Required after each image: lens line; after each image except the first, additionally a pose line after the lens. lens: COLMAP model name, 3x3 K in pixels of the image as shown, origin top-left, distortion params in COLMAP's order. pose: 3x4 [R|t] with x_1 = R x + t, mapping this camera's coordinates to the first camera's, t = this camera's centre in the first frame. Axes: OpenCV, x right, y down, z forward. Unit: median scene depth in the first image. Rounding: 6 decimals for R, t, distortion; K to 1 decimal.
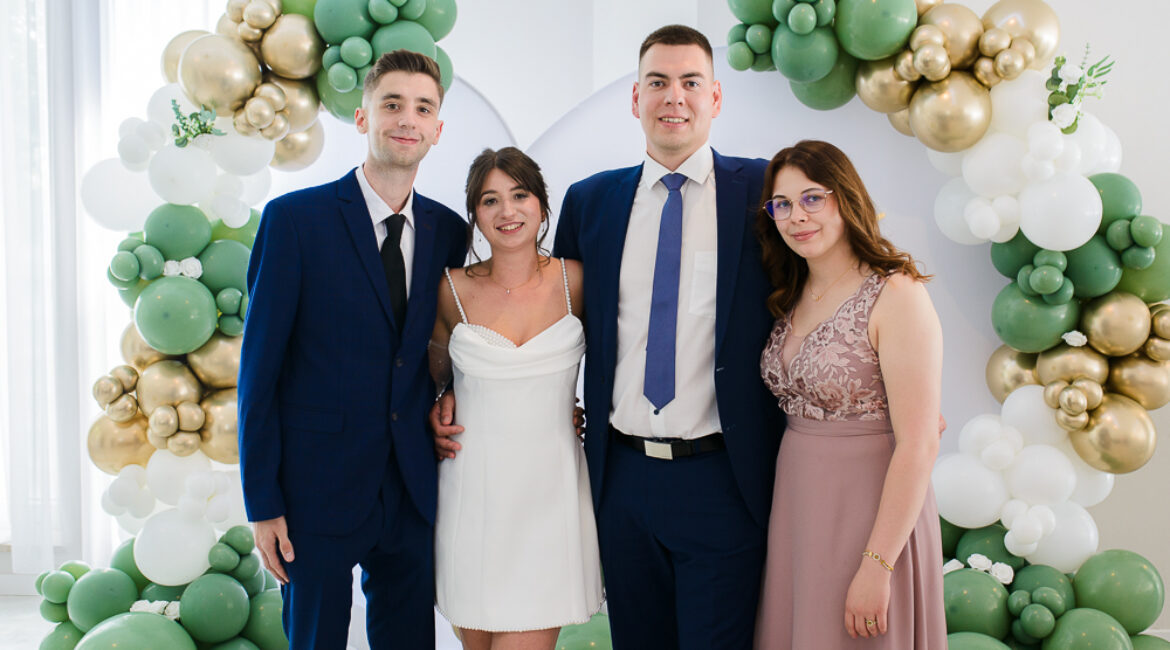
lens RADIAL K [[1207.5, 0, 599.4], [0, 1207.5, 303.3], [0, 0, 1]] dist [-0.014438, 0.016465]
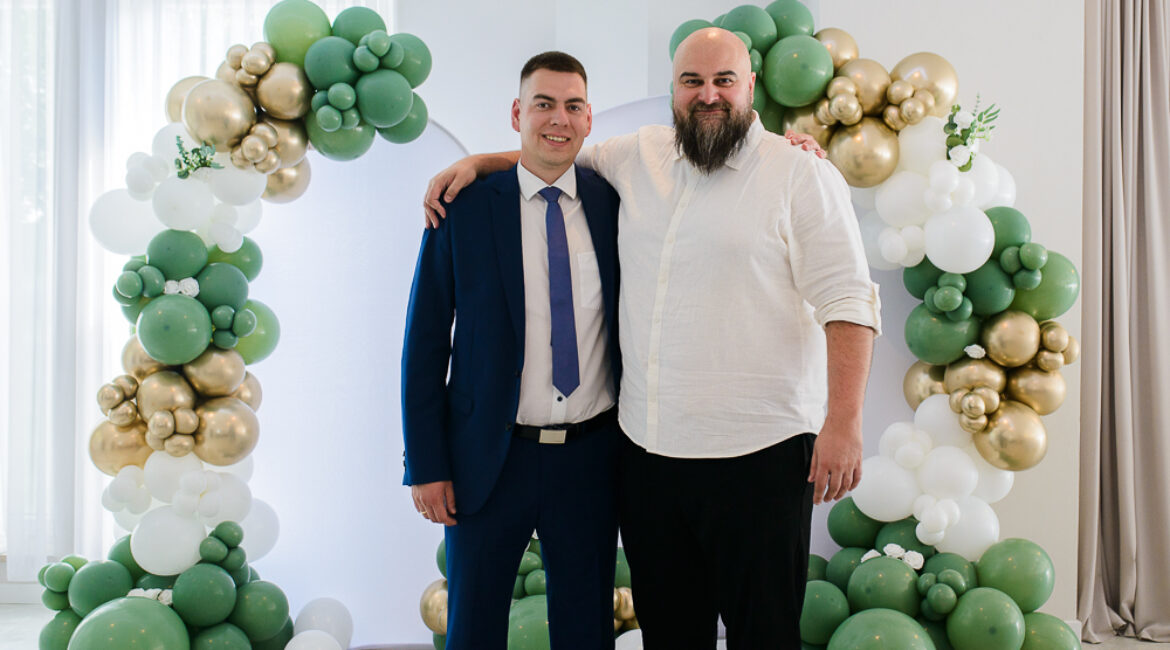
lens RADIAL K [[1237.5, 0, 626.0], [0, 1237.5, 302.5], [0, 0, 1]] dist [-0.012875, 0.029334]
pose [[0.999411, 0.003663, 0.034123, 0.025782], [-0.001670, 0.998301, -0.058249, 0.051656], [-0.034279, 0.058157, 0.997719, -0.153587]]
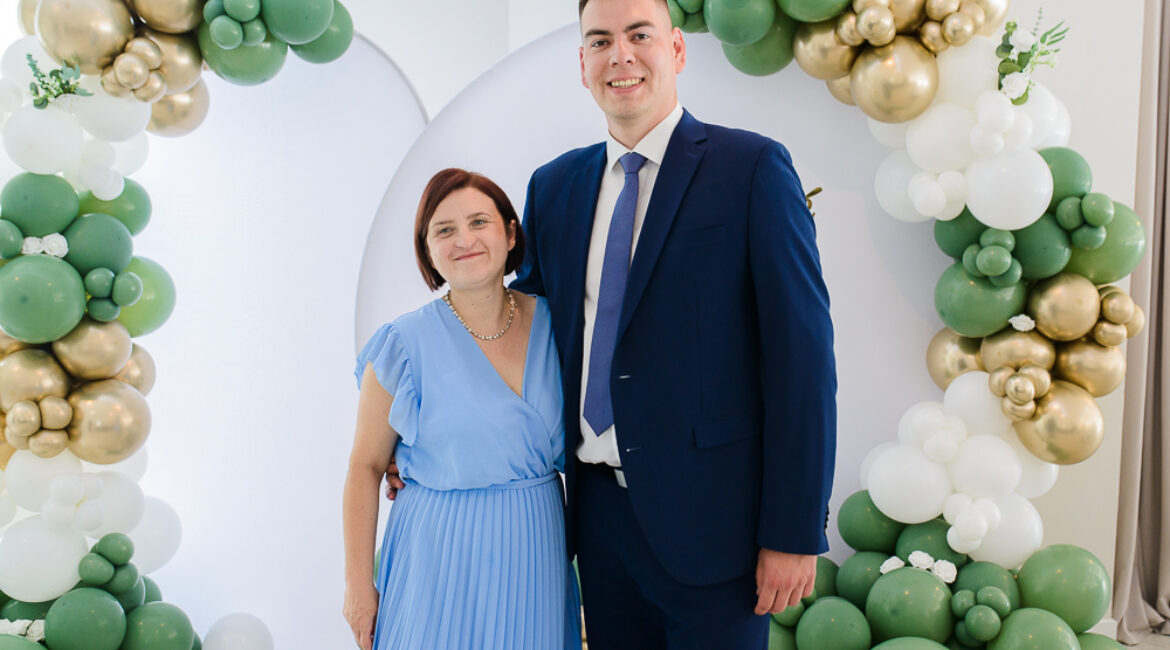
lens RADIAL K [[1200.0, 0, 615.2], [0, 1200.0, 305.2], [0, 0, 1]] dist [-0.017309, 0.032122]
pose [[0.996902, -0.001680, 0.078631, 0.003398], [-0.000525, 0.999607, 0.028016, -0.010560], [-0.078647, -0.027971, 0.996510, 0.090222]]
